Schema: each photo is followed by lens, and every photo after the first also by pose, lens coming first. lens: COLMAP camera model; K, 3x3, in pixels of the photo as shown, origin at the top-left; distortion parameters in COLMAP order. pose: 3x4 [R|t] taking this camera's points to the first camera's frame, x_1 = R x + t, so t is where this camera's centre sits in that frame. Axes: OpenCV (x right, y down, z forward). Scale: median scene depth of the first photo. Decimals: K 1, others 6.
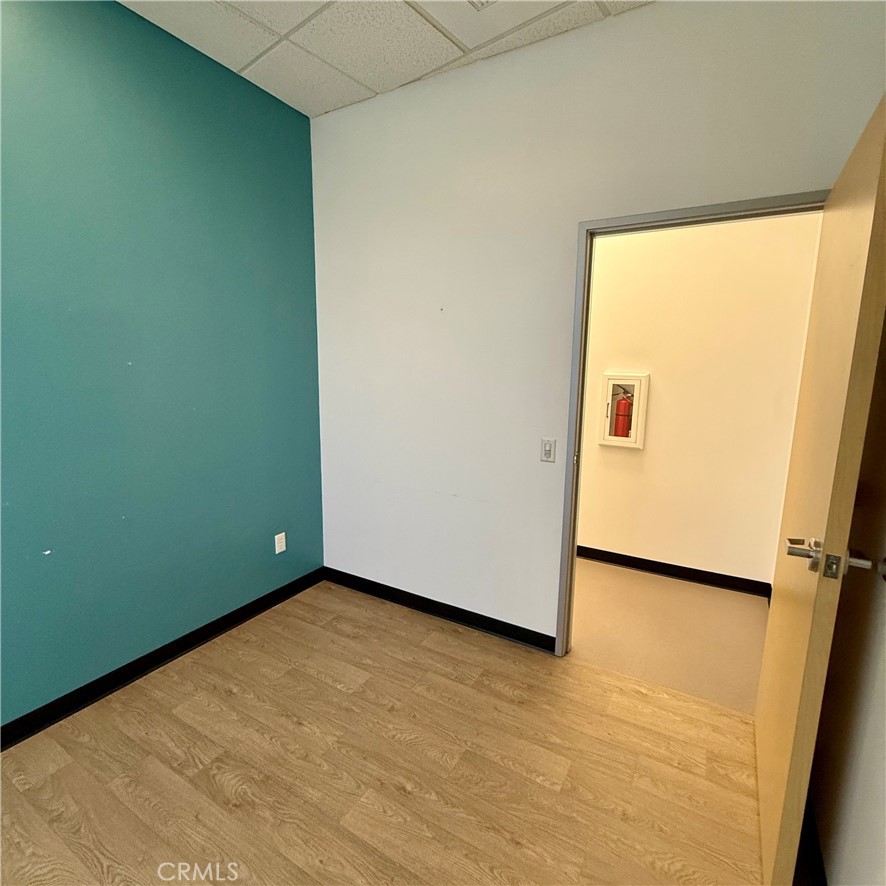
lens RADIAL K [[469.5, 0, 444.8], [0, 469.5, 443.6], [0, 0, 1]] dist [-0.002662, 0.000266]
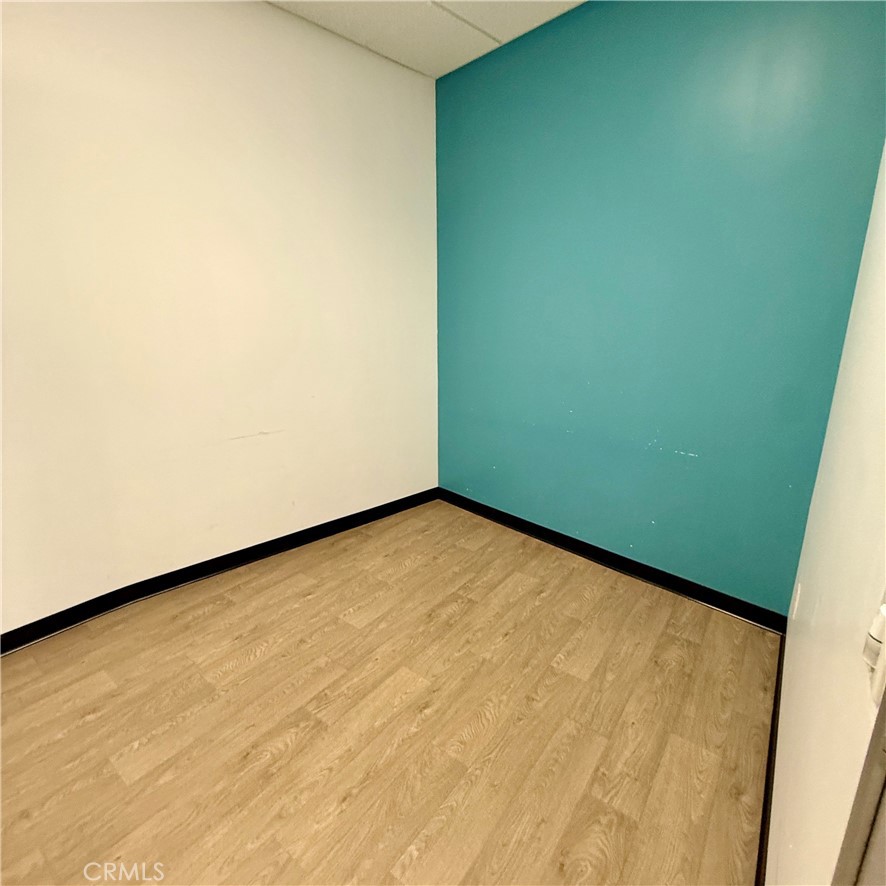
lens RADIAL K [[469.5, 0, 444.8], [0, 469.5, 443.6], [0, 0, 1]] dist [-0.002662, 0.000266]
pose [[-0.123690, 0.234459, -0.964225, 0.746918], [-0.166672, 0.952974, 0.253104, -0.095706], [0.978224, 0.192015, -0.078795, 0.963014]]
